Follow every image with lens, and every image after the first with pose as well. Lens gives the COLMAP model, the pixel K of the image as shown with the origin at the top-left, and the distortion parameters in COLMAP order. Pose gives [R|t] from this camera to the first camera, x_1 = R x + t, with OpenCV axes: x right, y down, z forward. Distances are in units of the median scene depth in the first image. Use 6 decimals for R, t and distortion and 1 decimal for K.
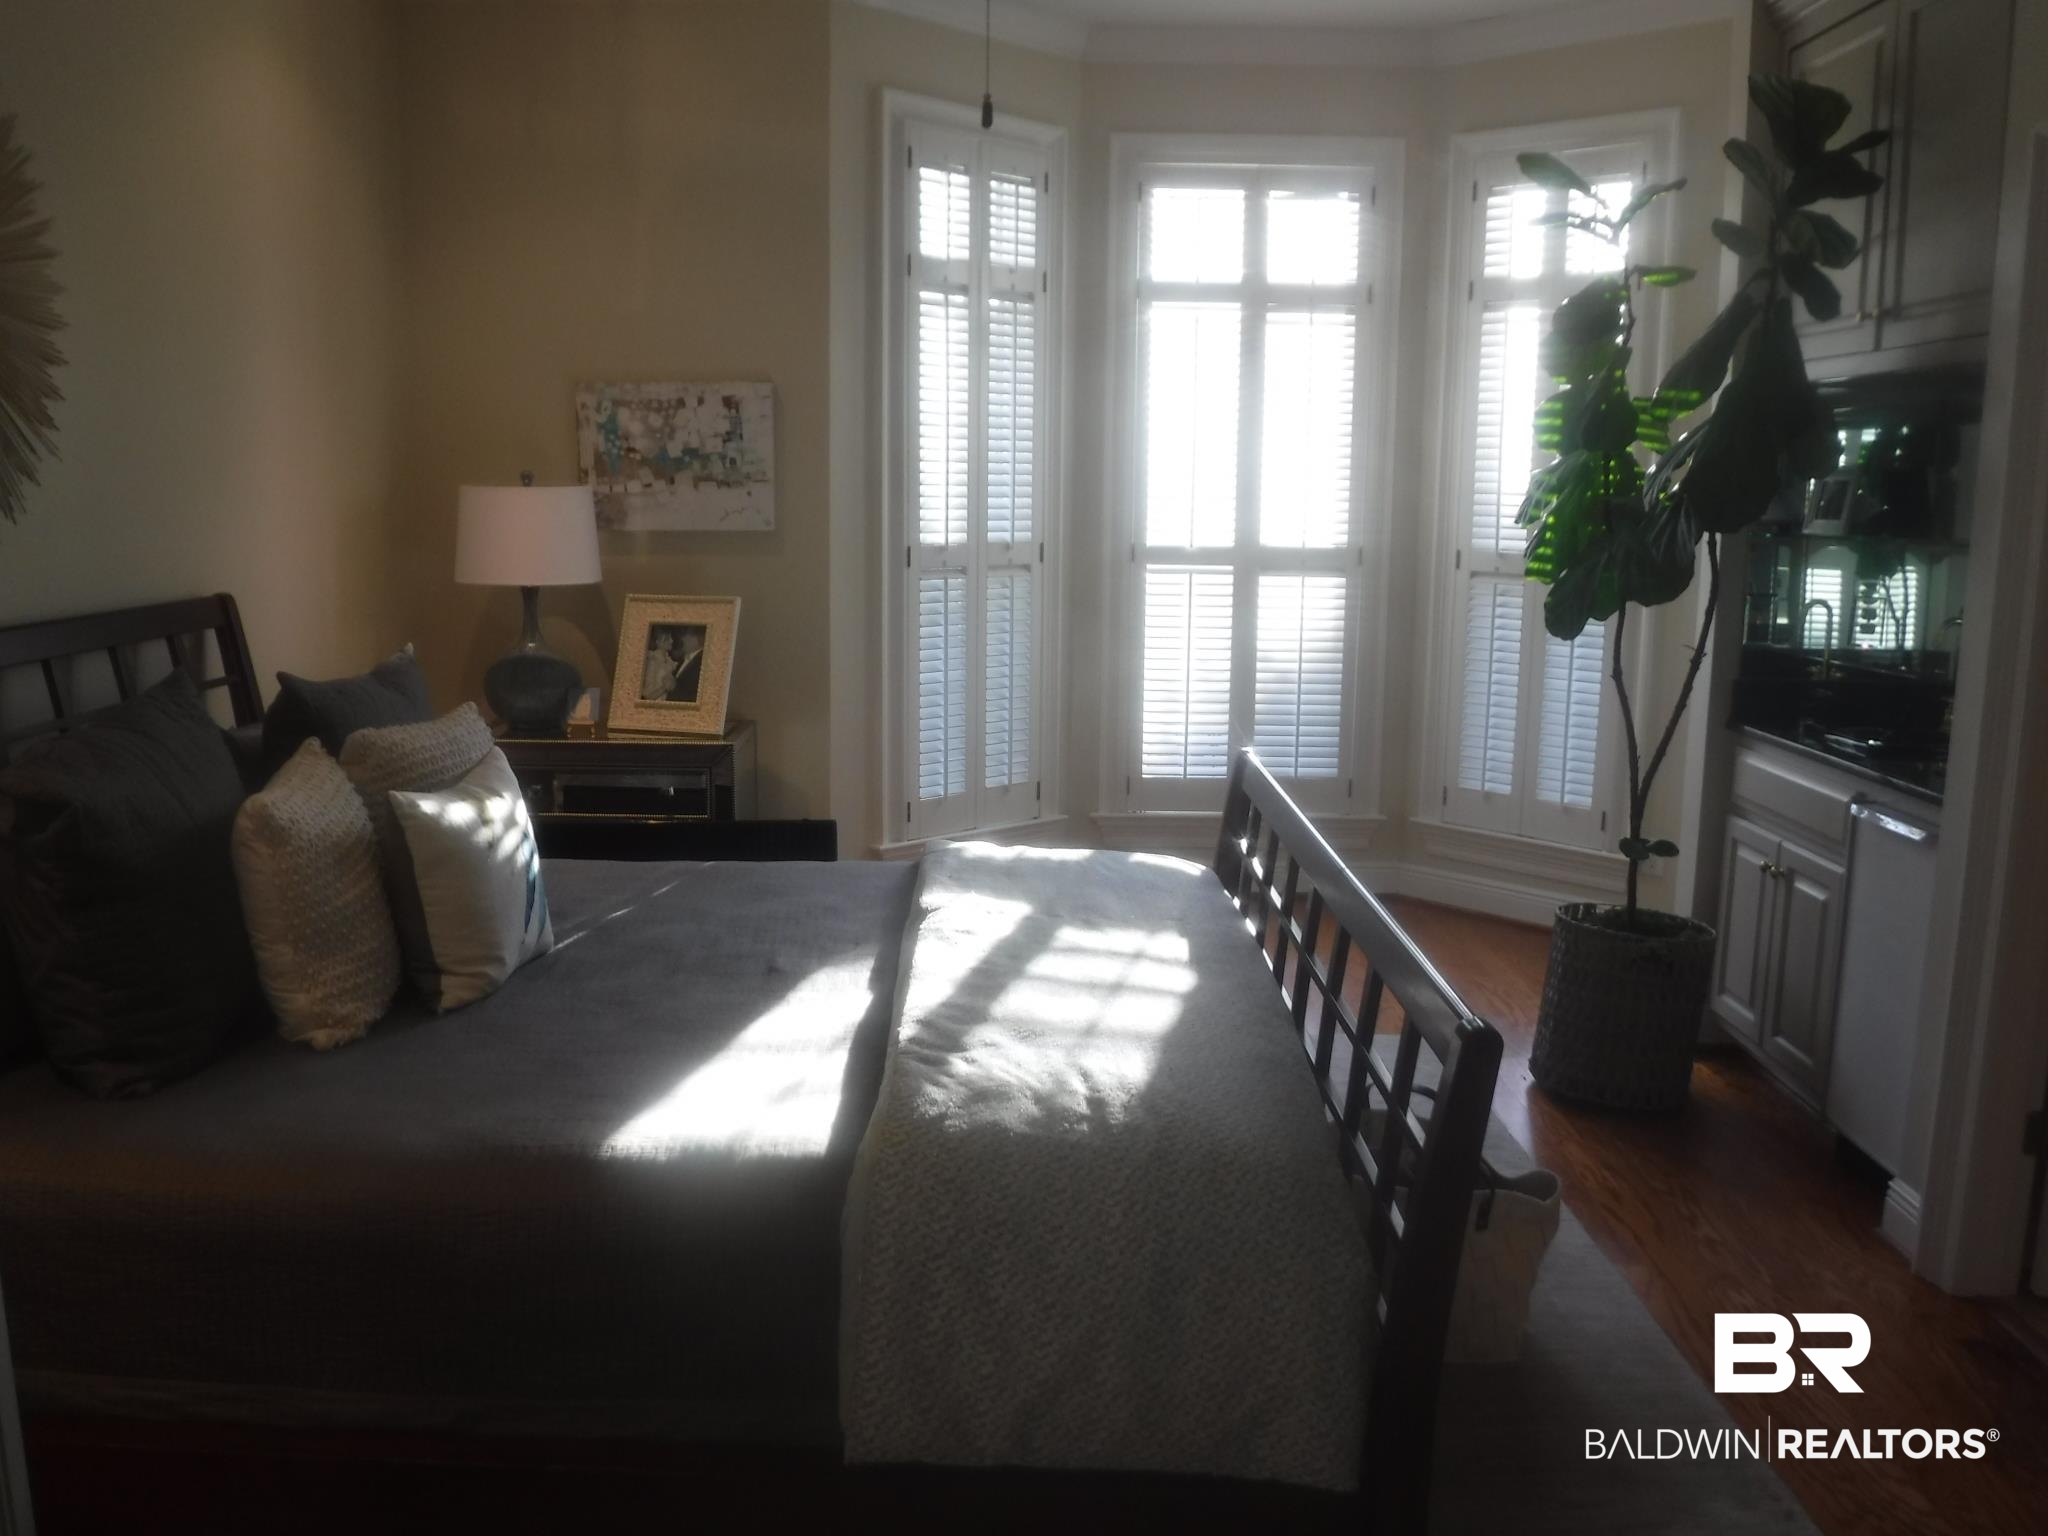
lens RADIAL K [[1671.8, 0, 1021.8], [0, 1671.8, 777.7], [0, 0, 1]] dist [-0.117168, 0.056393]
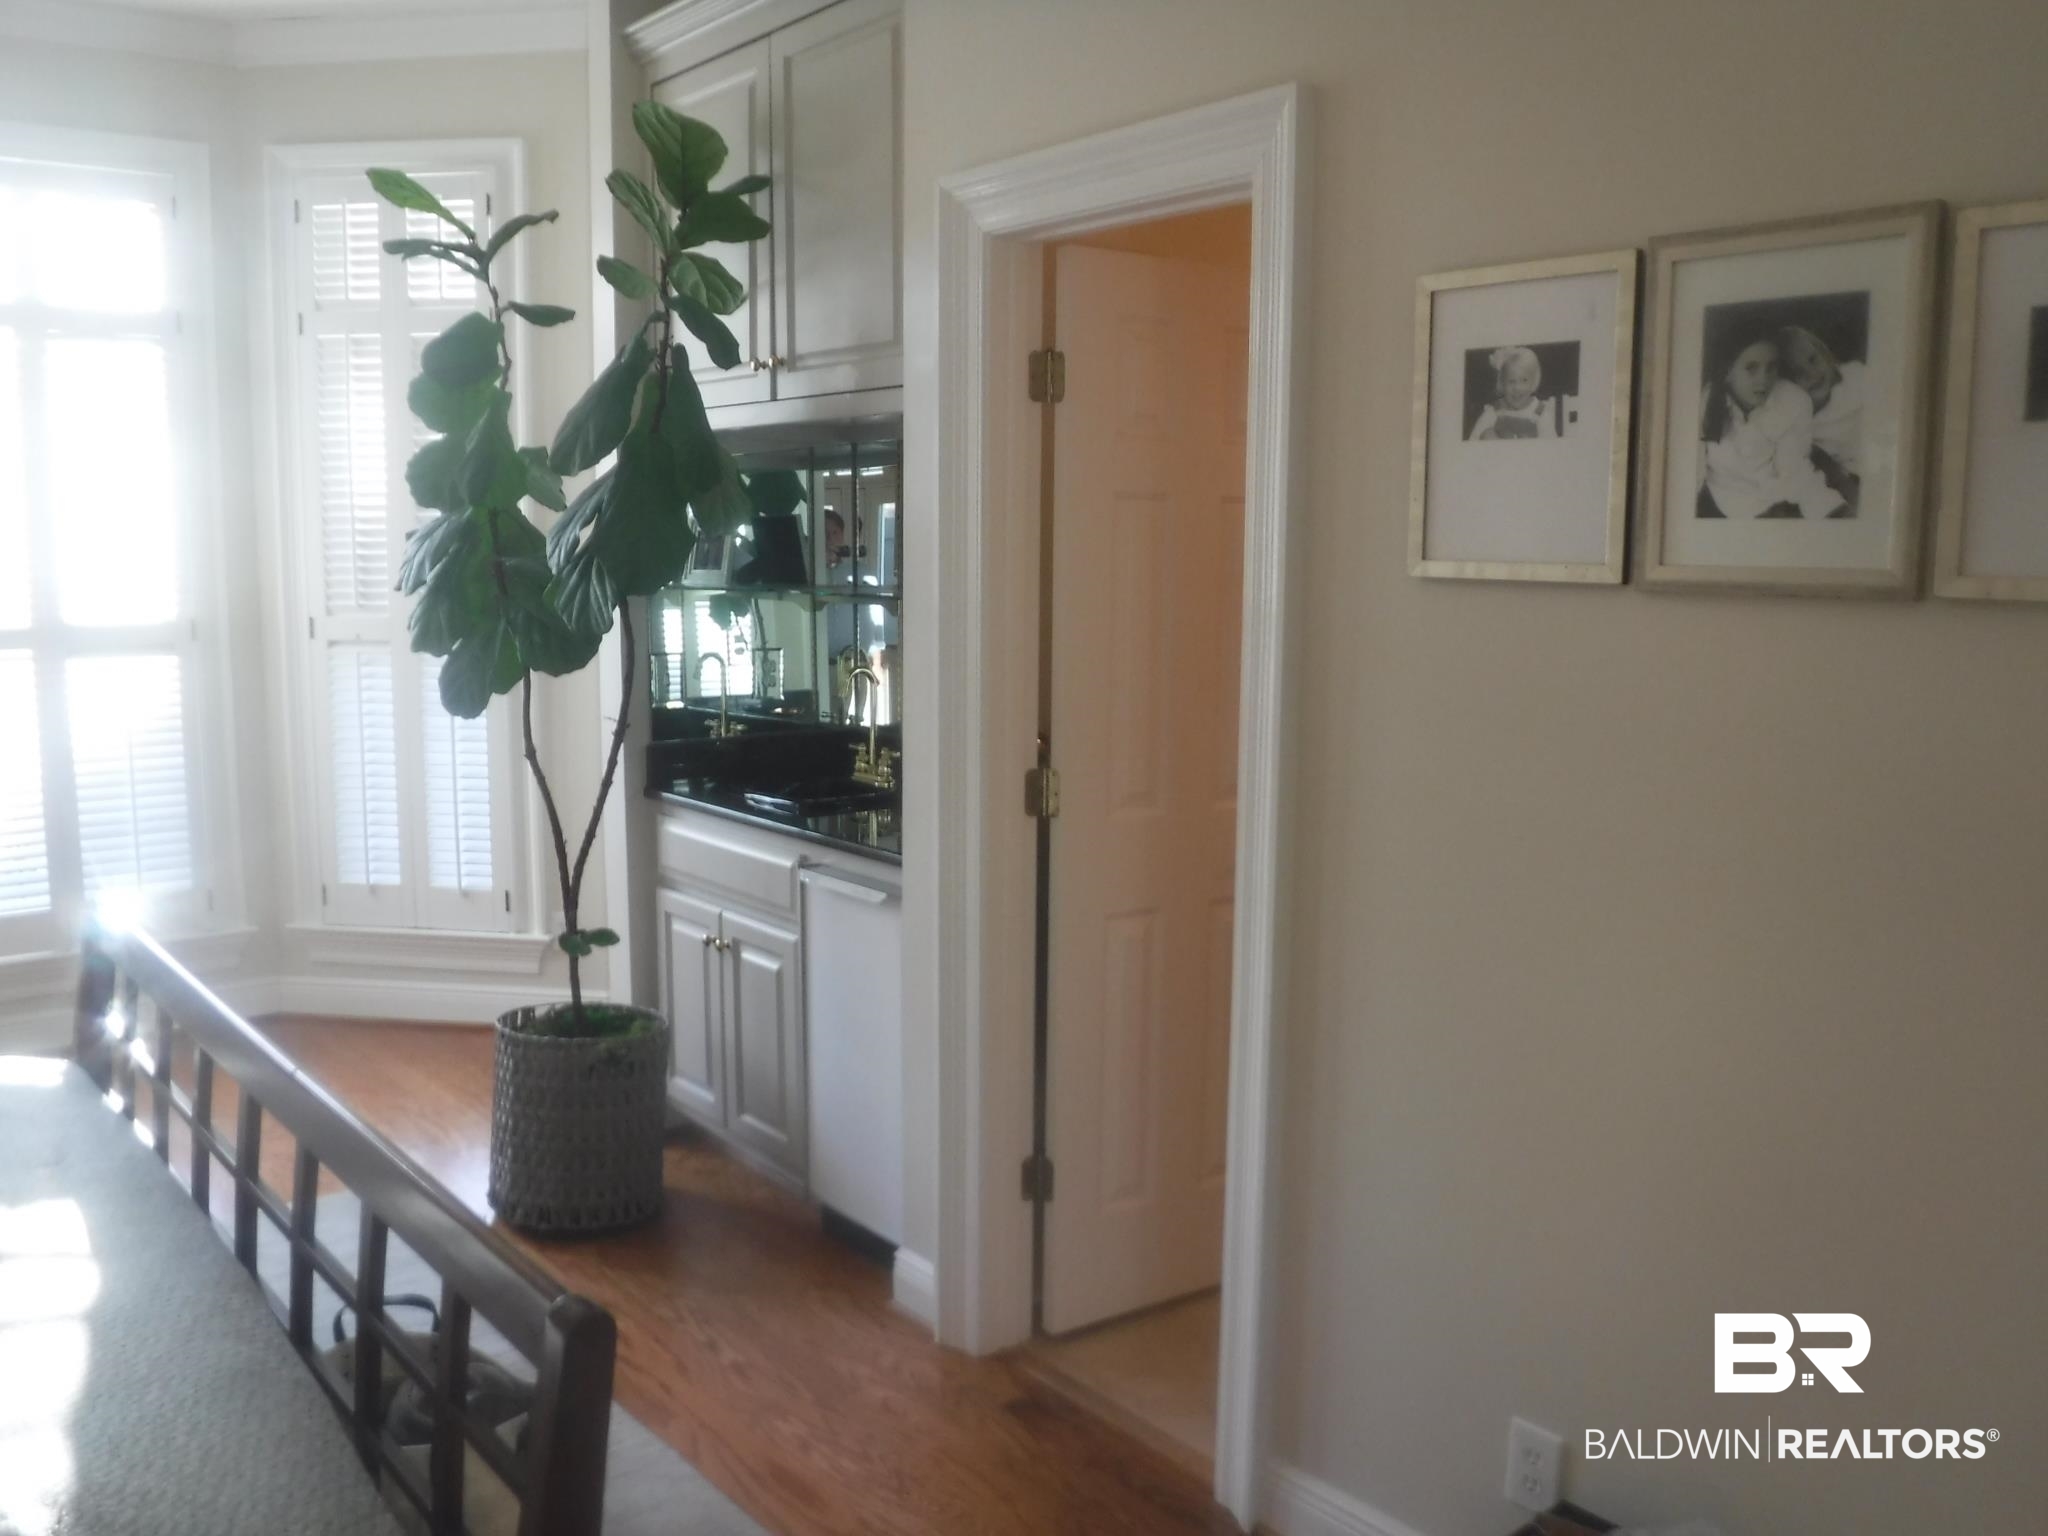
lens RADIAL K [[1671.8, 0, 1021.8], [0, 1671.8, 777.7], [0, 0, 1]] dist [-0.117168, 0.056393]
pose [[0.769107, -0.097472, 0.631643, -0.005719], [0.112339, 0.993532, 0.016530, -0.034769], [-0.629169, 0.058245, 0.775083, 0.130640]]
